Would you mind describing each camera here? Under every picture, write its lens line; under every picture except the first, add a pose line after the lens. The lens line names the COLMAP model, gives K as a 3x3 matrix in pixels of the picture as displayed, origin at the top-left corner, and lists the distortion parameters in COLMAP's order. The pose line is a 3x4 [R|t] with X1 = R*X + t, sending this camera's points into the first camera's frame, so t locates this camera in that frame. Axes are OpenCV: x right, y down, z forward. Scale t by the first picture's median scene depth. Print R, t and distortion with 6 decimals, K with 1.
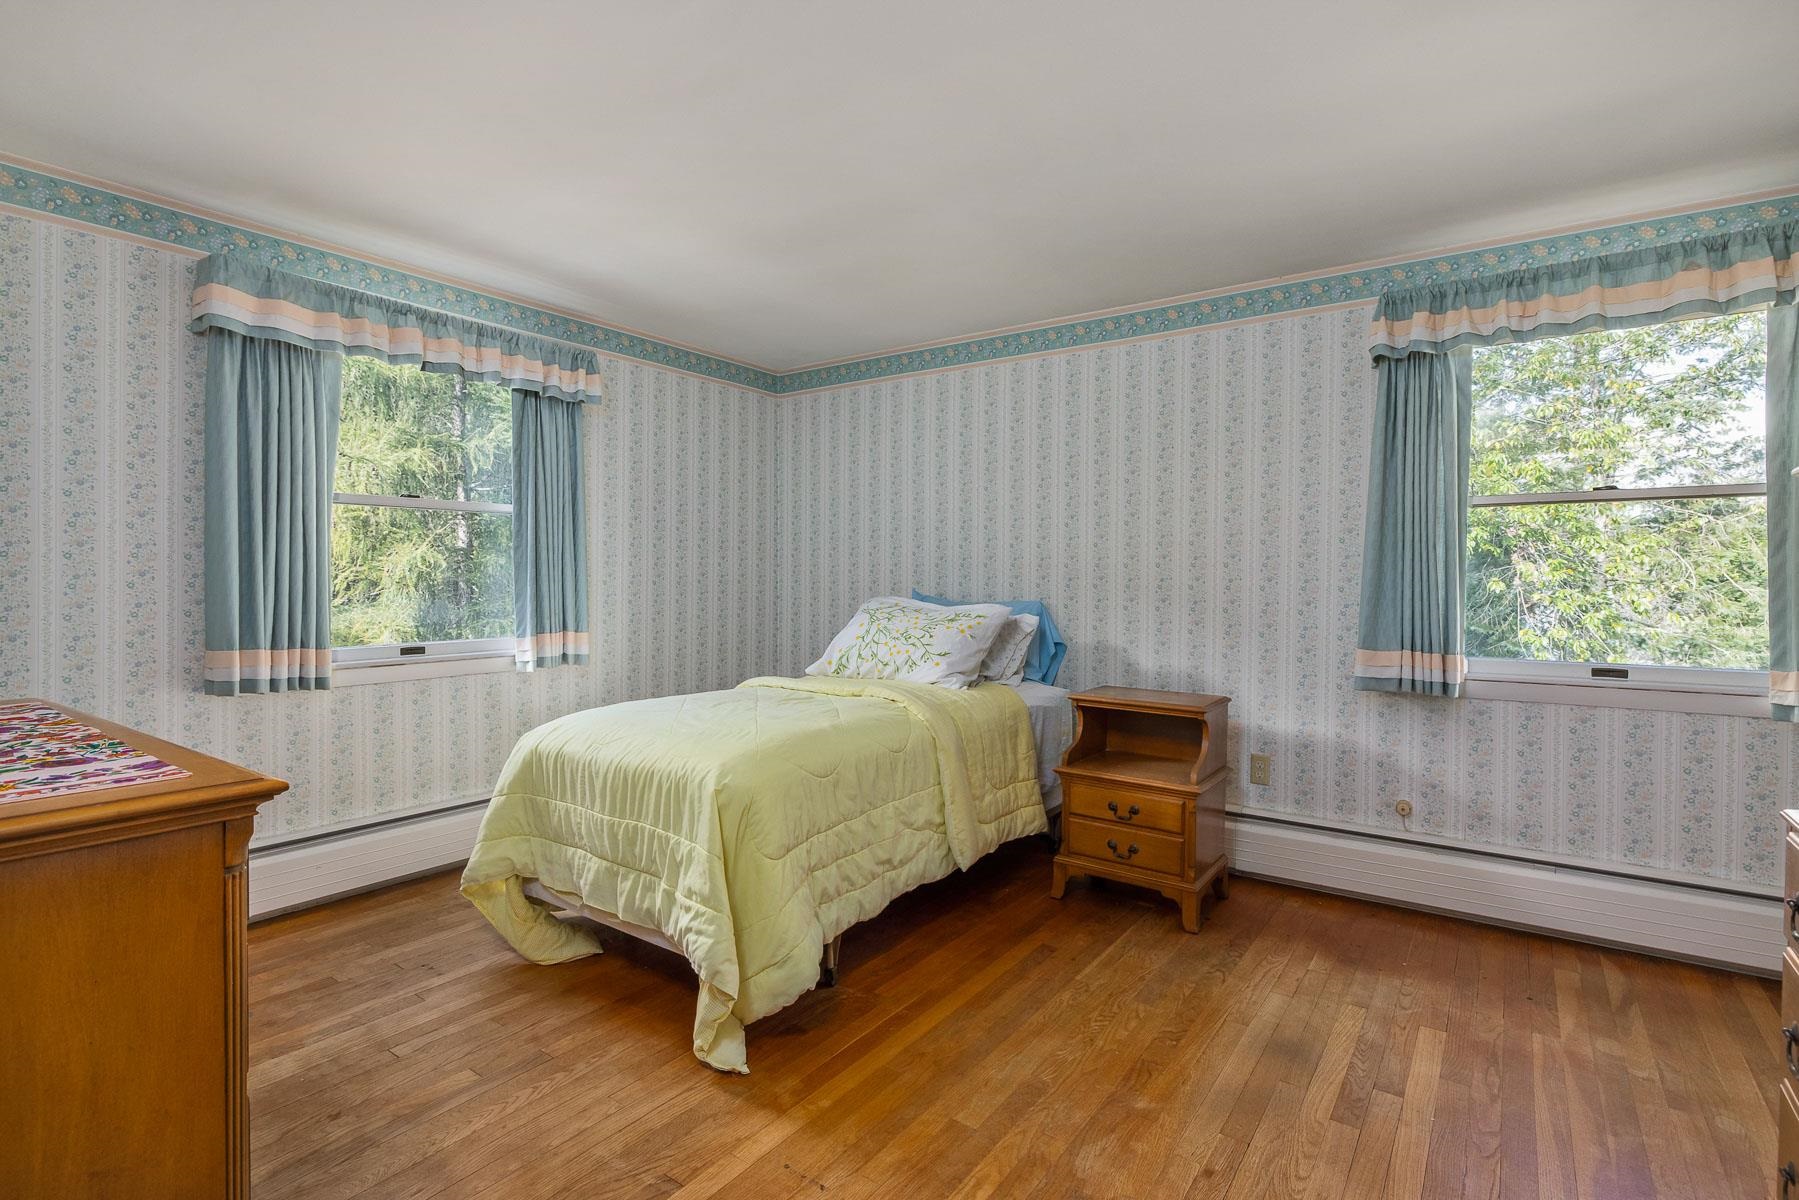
lens RADIAL K [[863.6, 0, 905.9], [0, 863.6, 582.9], [0, 0, 1]] dist [-0.005595, -0.000620]
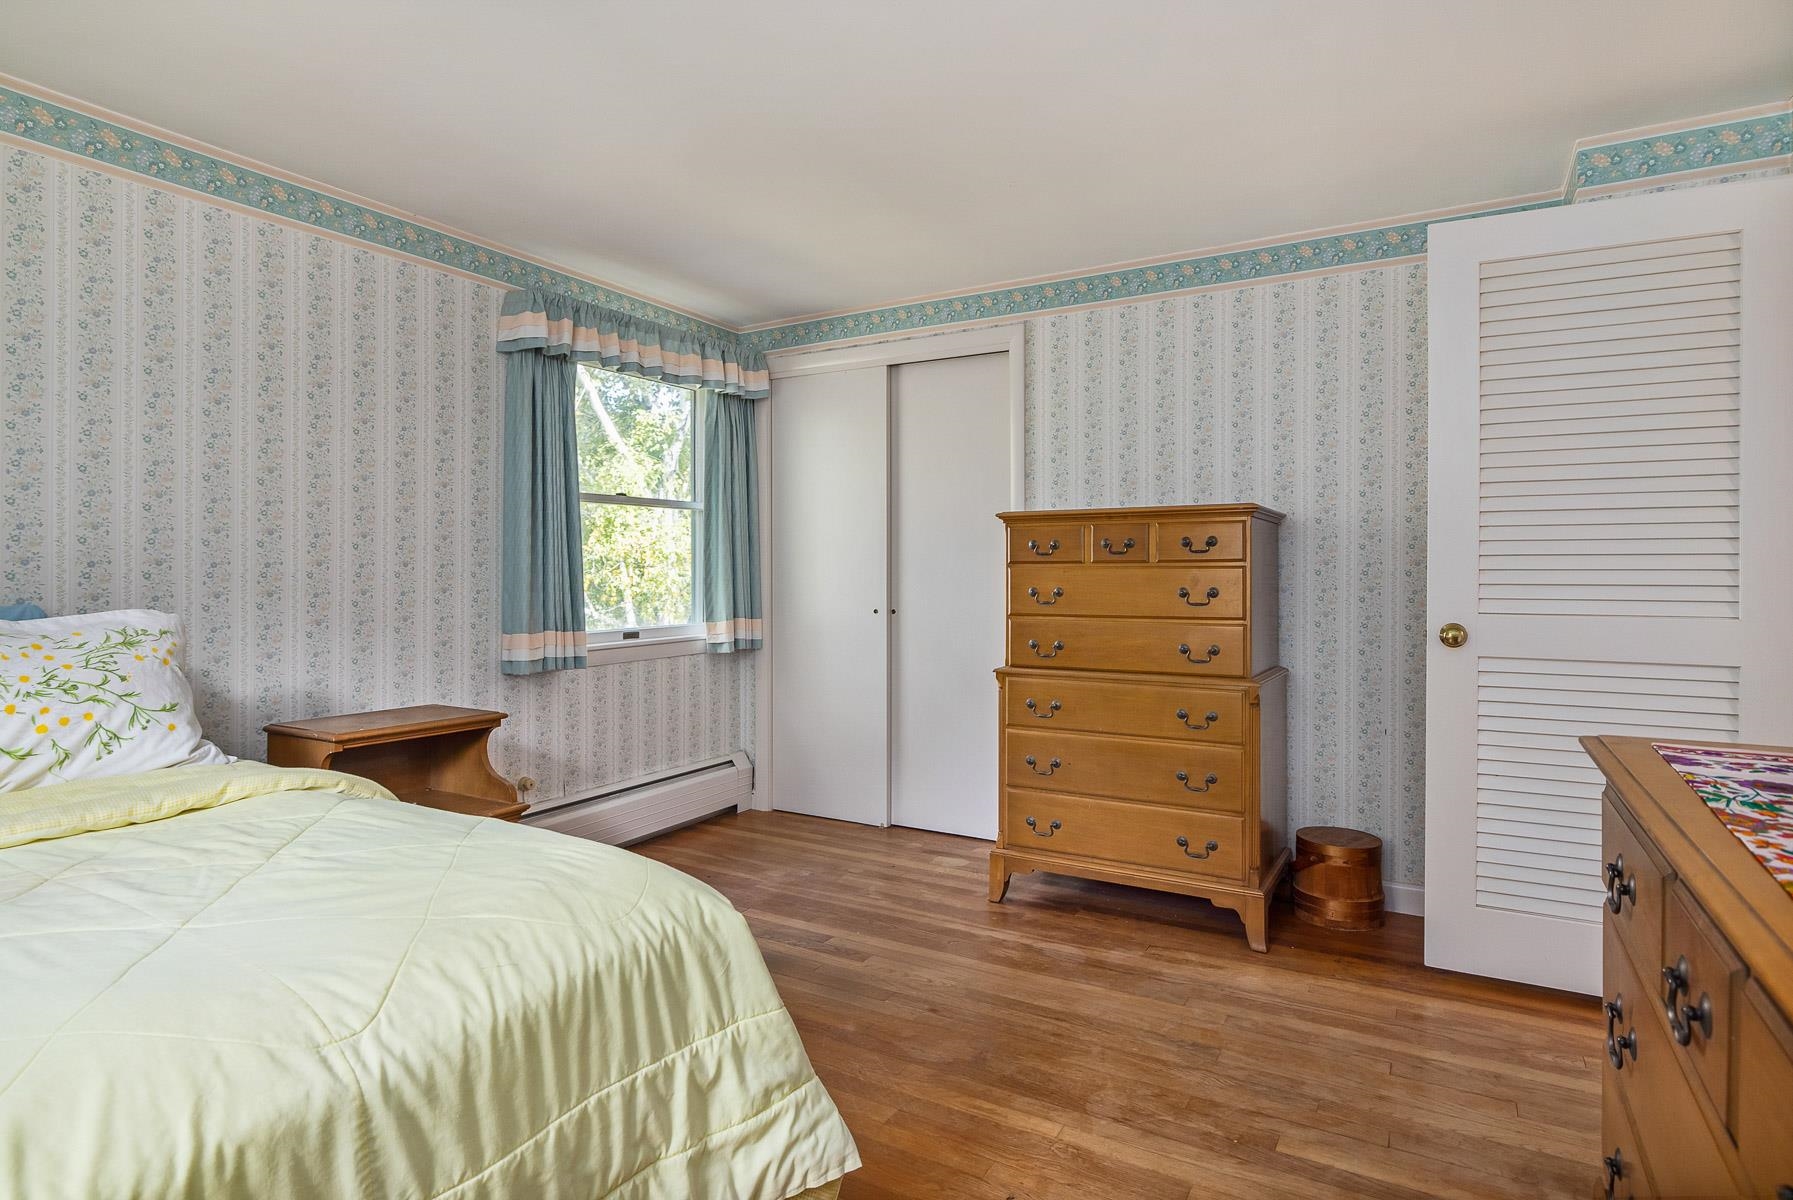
lens RADIAL K [[964.2, 0, 904.1], [0, 964.2, 567.8], [0, 0, 1]] dist [-0.002561, 0.000214]
pose [[-0.107503, -0.003552, 0.994198, -0.698841], [0.002906, 0.999988, 0.003887, -0.003447], [-0.994201, 0.003307, -0.107491, 0.746922]]
